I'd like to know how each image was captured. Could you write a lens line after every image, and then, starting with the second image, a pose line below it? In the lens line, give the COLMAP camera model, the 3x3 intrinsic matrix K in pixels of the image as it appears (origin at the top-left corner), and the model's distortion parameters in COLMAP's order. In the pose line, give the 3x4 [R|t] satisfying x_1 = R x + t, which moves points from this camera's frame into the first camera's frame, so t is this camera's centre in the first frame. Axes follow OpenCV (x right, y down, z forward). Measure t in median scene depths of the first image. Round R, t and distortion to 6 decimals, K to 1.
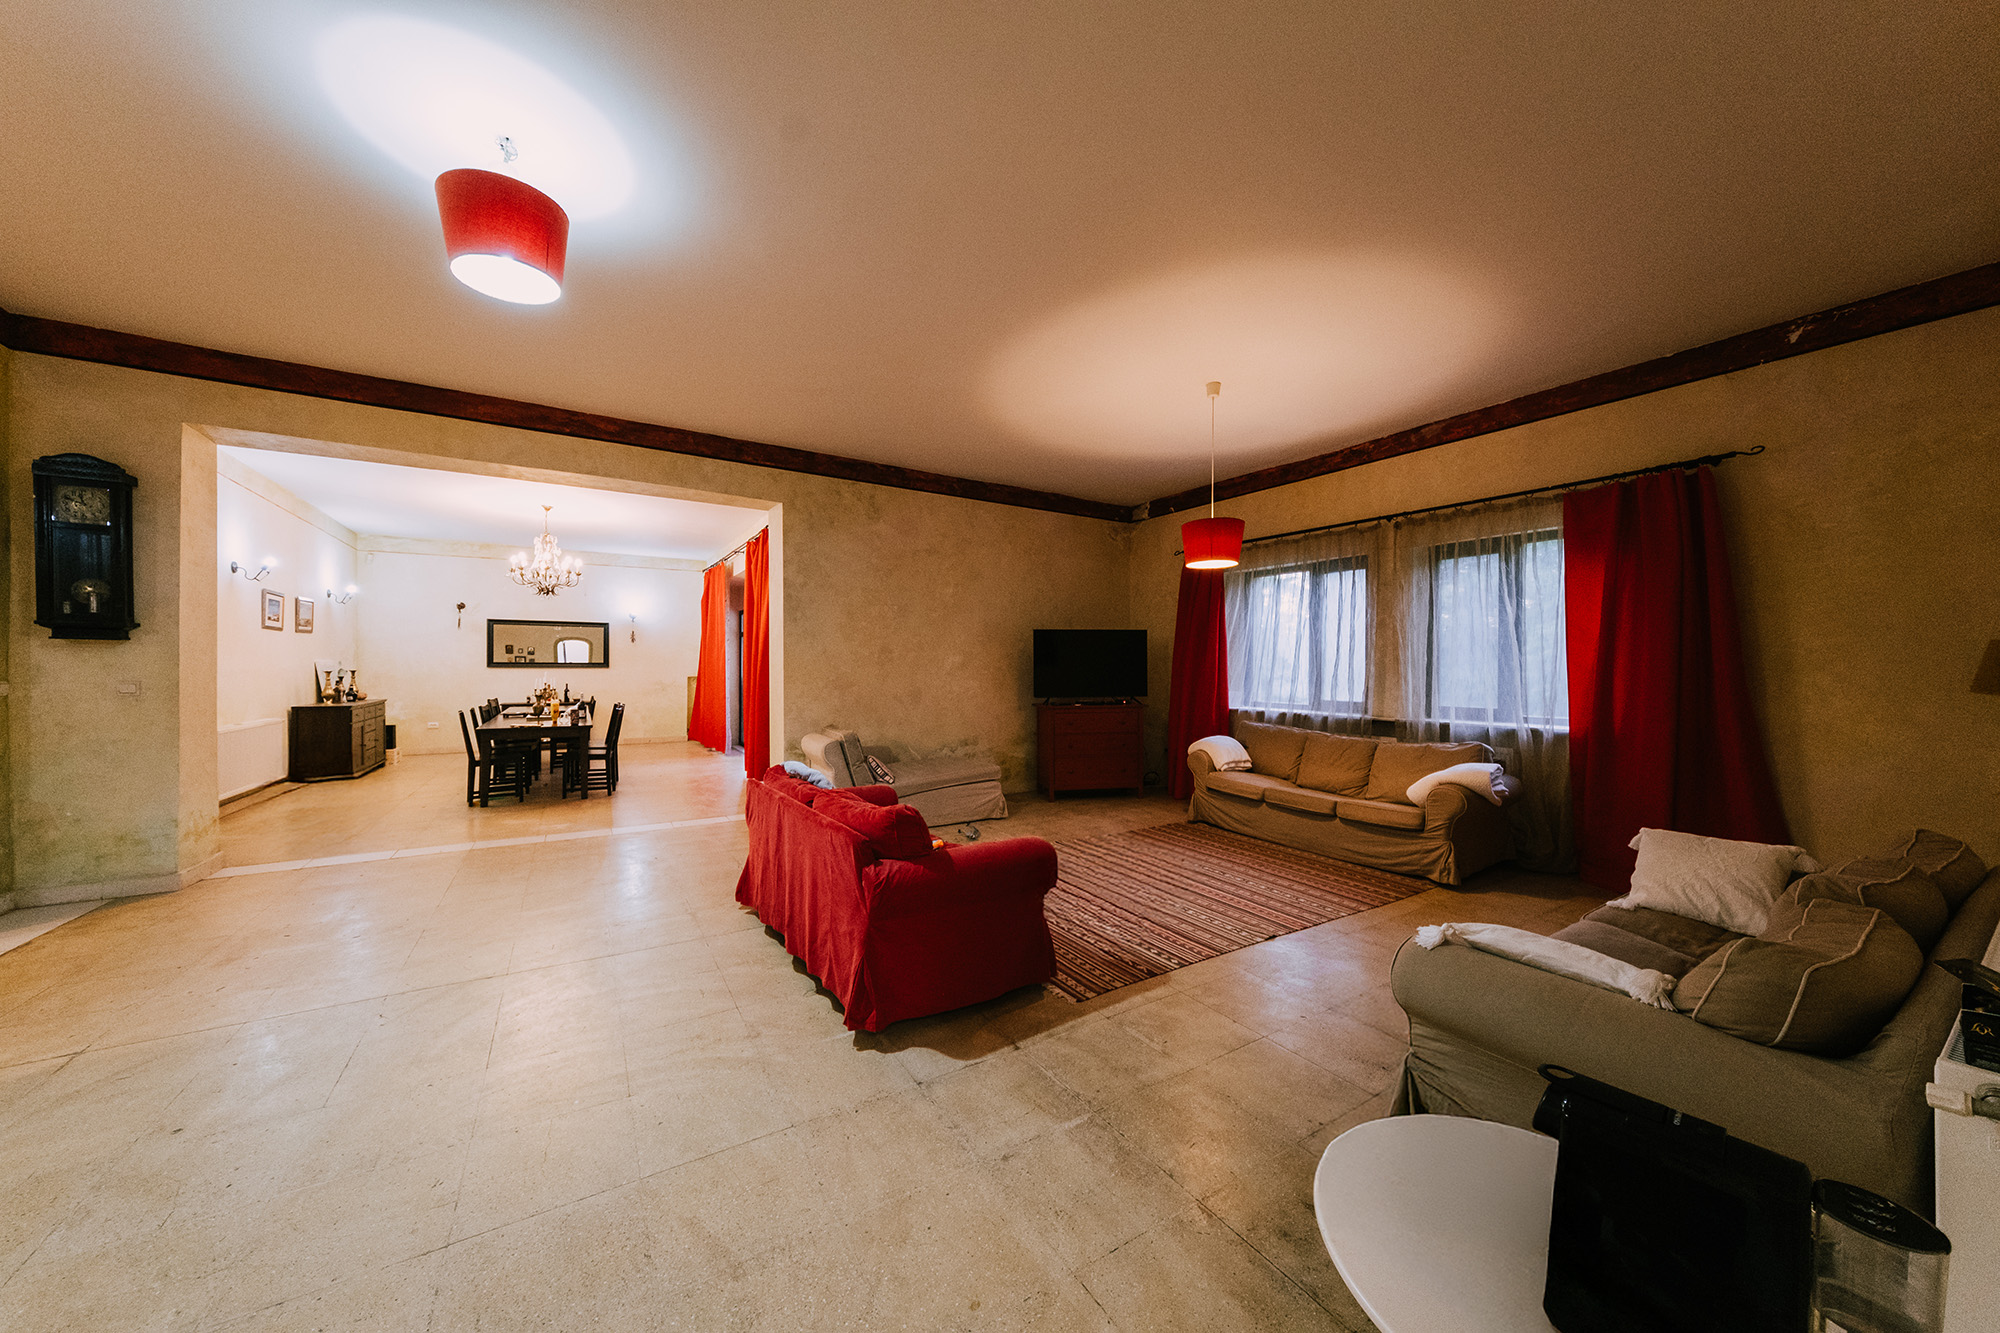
lens RADIAL K [[678.4, 0, 985.6], [0, 678.4, 668.1], [0, 0, 1]] dist [-0.001785, 0.000152]
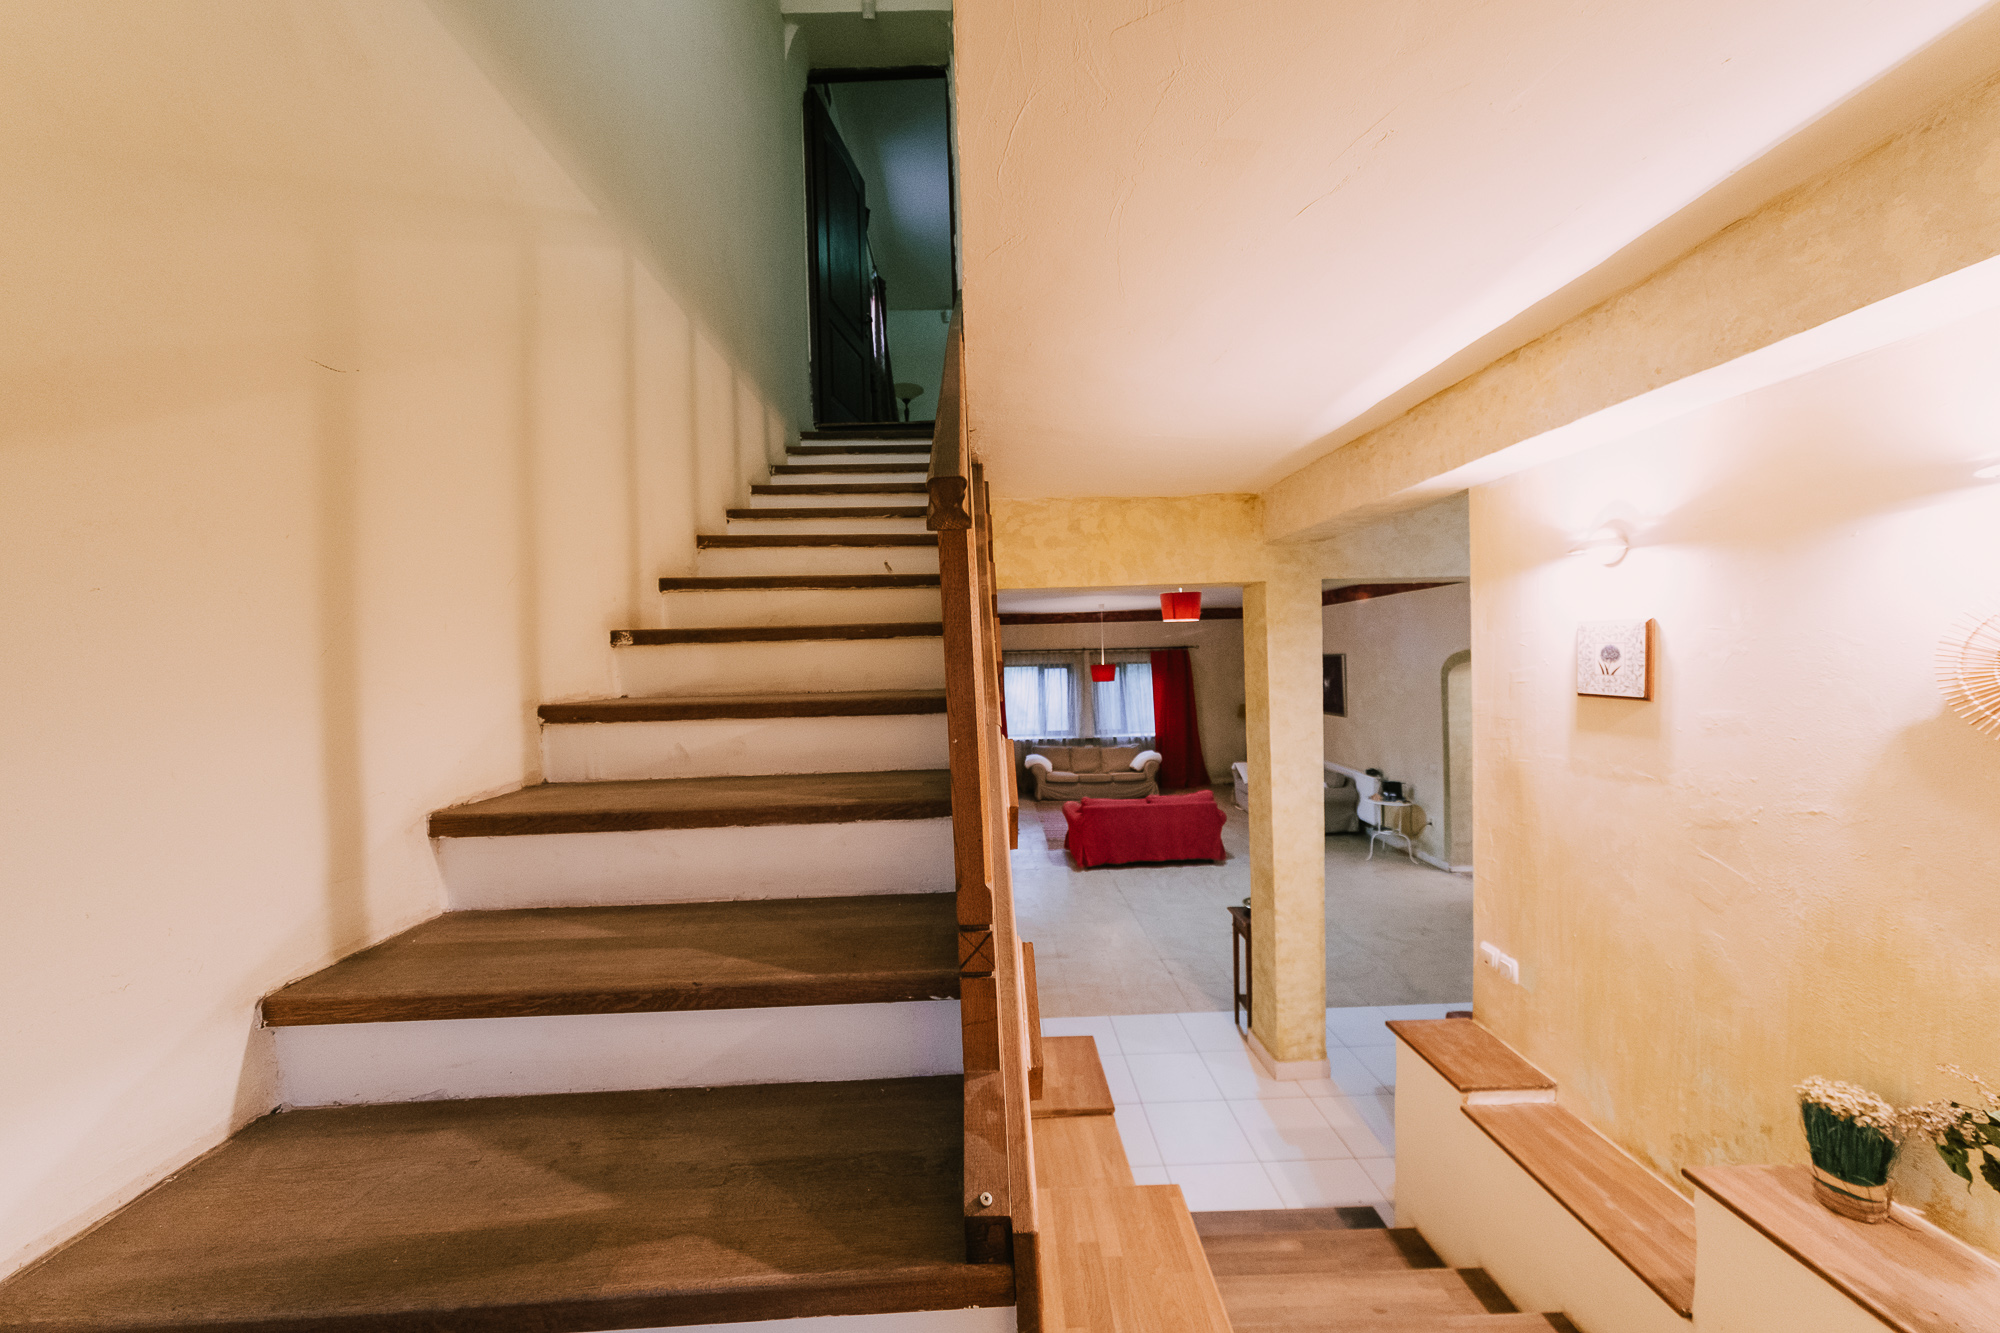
lens RADIAL K [[678.4, 0, 989.0], [0, 678.4, 677.1], [0, 0, 1]] dist [-0.001785, 0.000152]
pose [[0.487890, -0.034523, 0.872222, -1.750334], [0.028919, 0.999308, 0.023378, -0.214874], [-0.872426, 0.013818, 0.488551, 0.198358]]
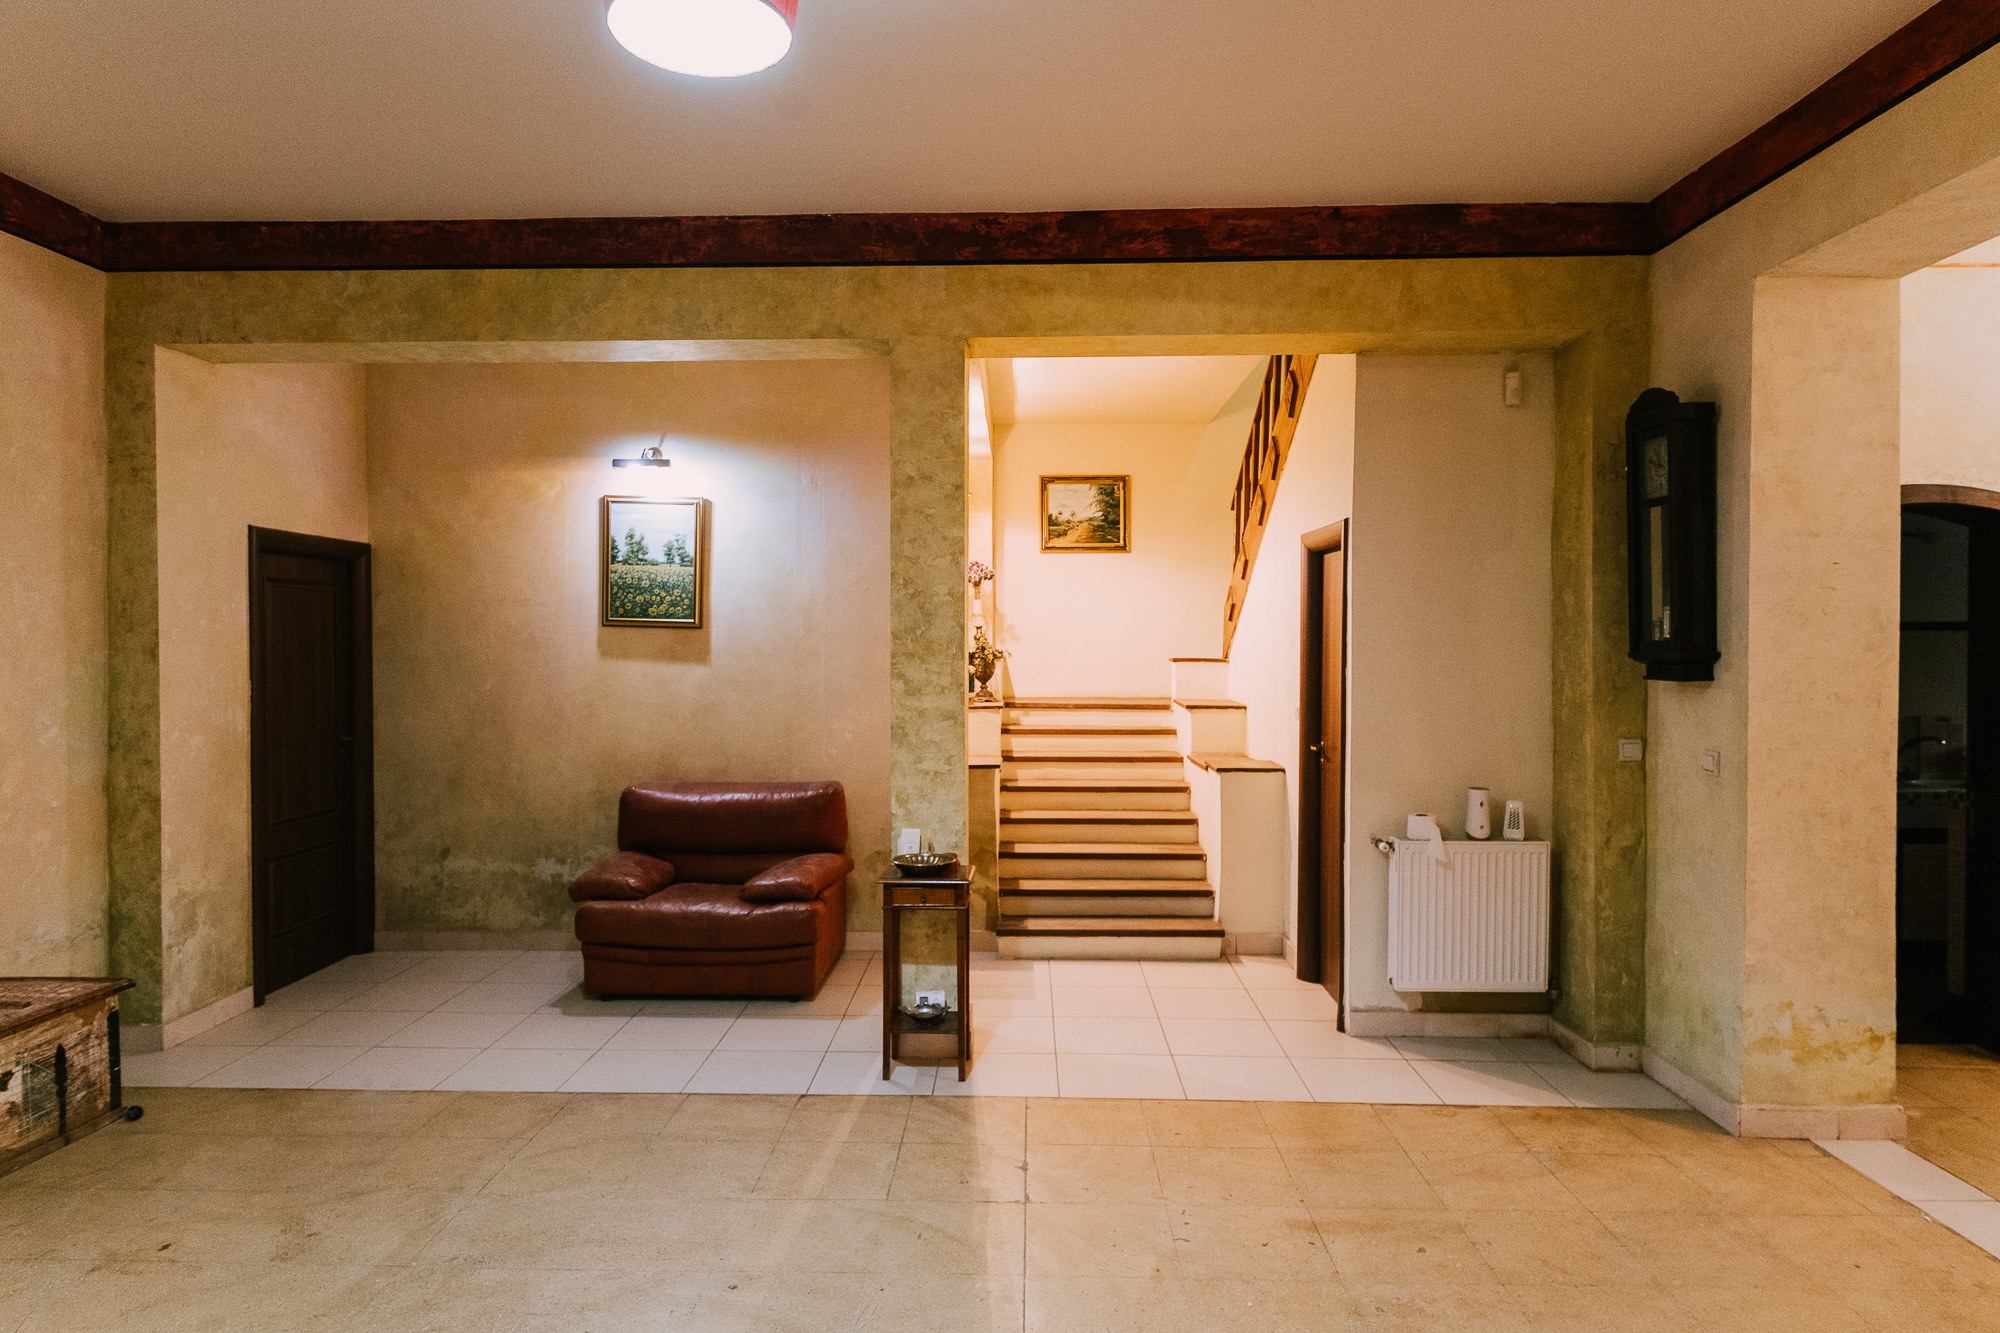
lens RADIAL K [[1228.6, 0, 994.5], [0, 1228.6, 651.7], [0, 0, 1]] dist [0.013845, -0.002777]
pose [[-0.536540, 0.003477, -0.843867, -0.017878], [-0.002844, 0.999978, 0.005928, -0.061314], [0.843870, 0.005581, -0.536519, 0.895230]]
